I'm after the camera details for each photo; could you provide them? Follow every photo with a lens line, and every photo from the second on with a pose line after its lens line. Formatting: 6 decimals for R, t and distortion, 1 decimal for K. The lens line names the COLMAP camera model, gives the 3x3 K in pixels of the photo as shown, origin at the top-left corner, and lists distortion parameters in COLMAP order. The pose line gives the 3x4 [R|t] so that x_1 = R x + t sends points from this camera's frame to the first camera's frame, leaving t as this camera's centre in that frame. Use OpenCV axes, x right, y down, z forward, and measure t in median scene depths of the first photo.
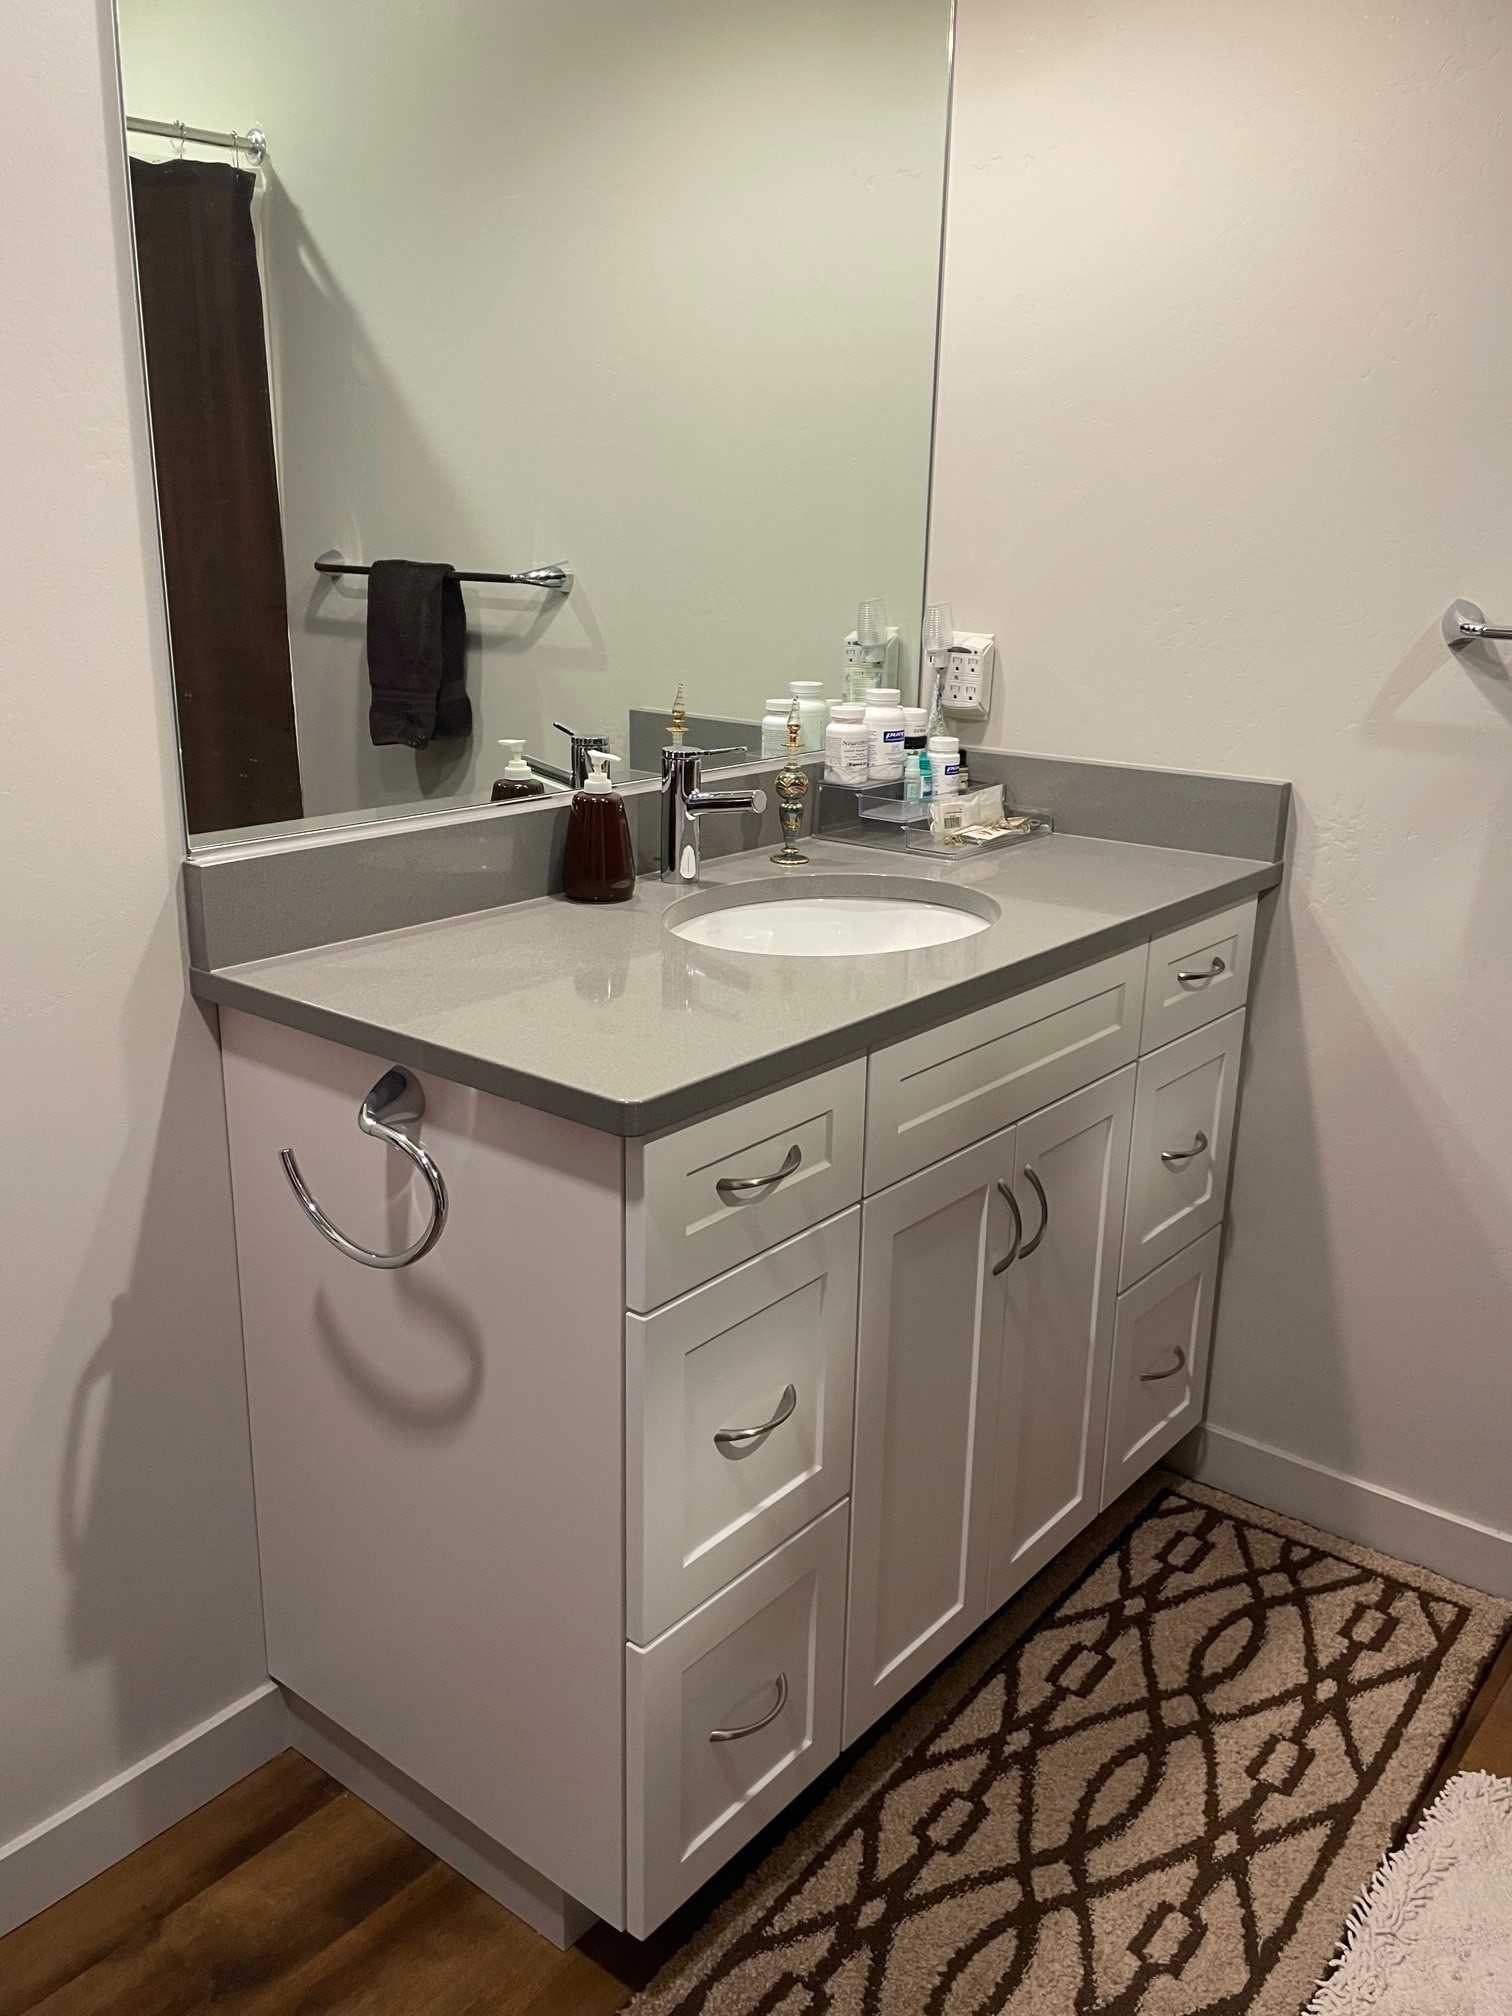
lens RADIAL K [[1629.8, 0, 749.4], [0, 1629.8, 998.9], [0, 0, 1]] dist [0.060746, -0.081638]
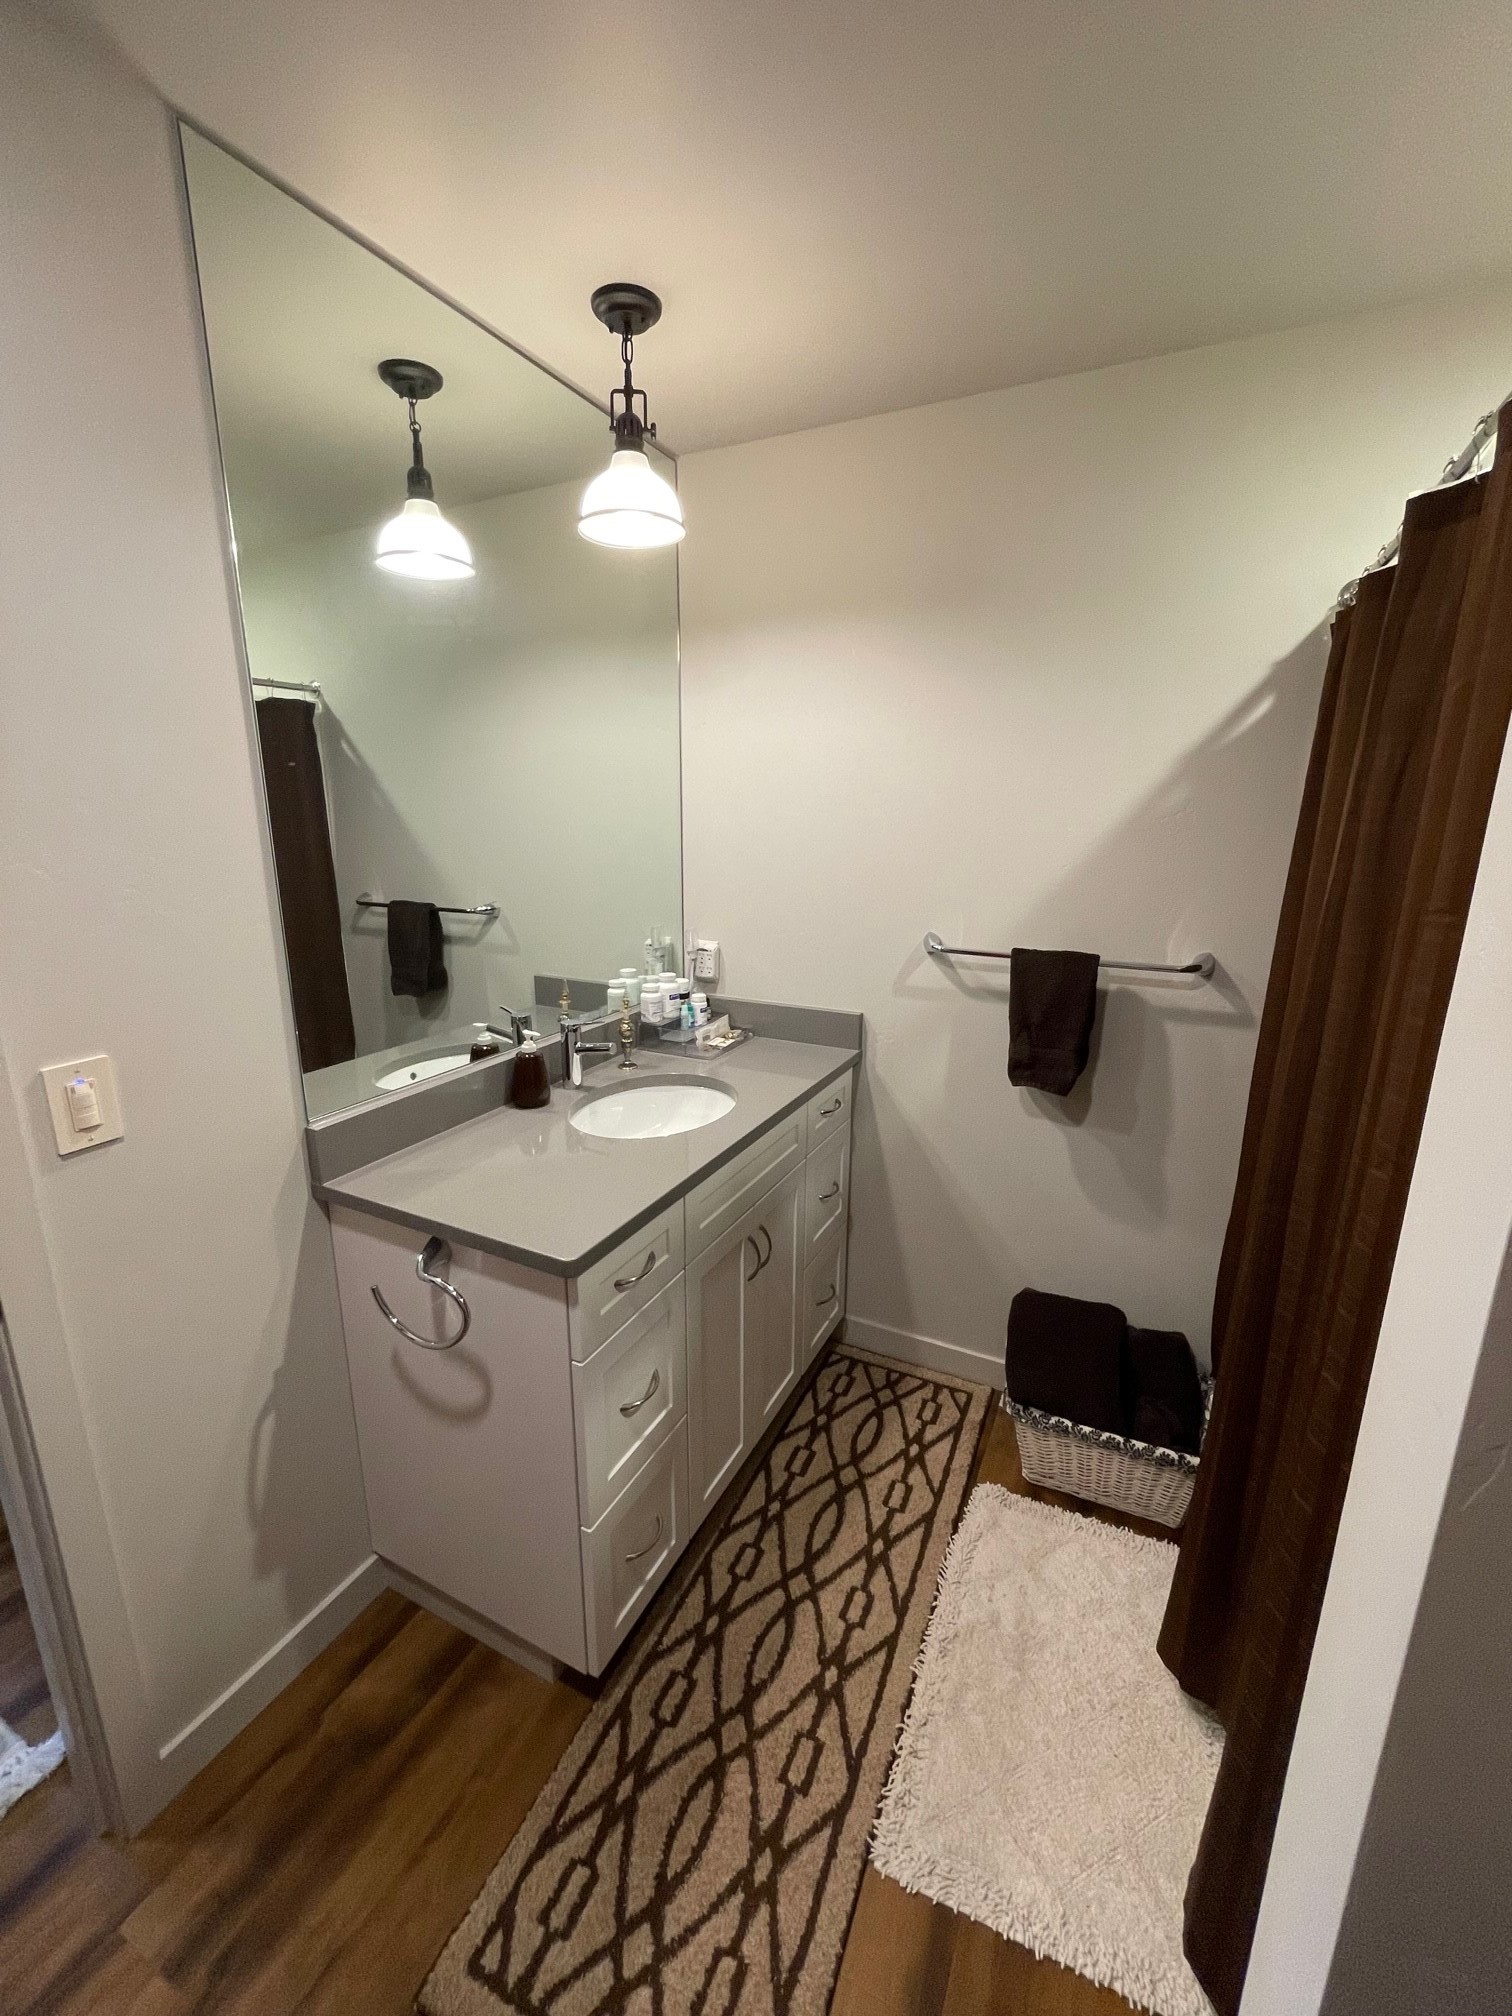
lens RADIAL K [[808.9, 0, 757.4], [0, 808.9, 1005.7], [0, 0, 1]] dist [-0.005751, 0.000534]
pose [[0.976237, -0.061611, 0.207764, -0.024383], [0.073197, 0.996135, -0.048543, -0.115623], [-0.203970, 0.062597, 0.976974, 0.002375]]
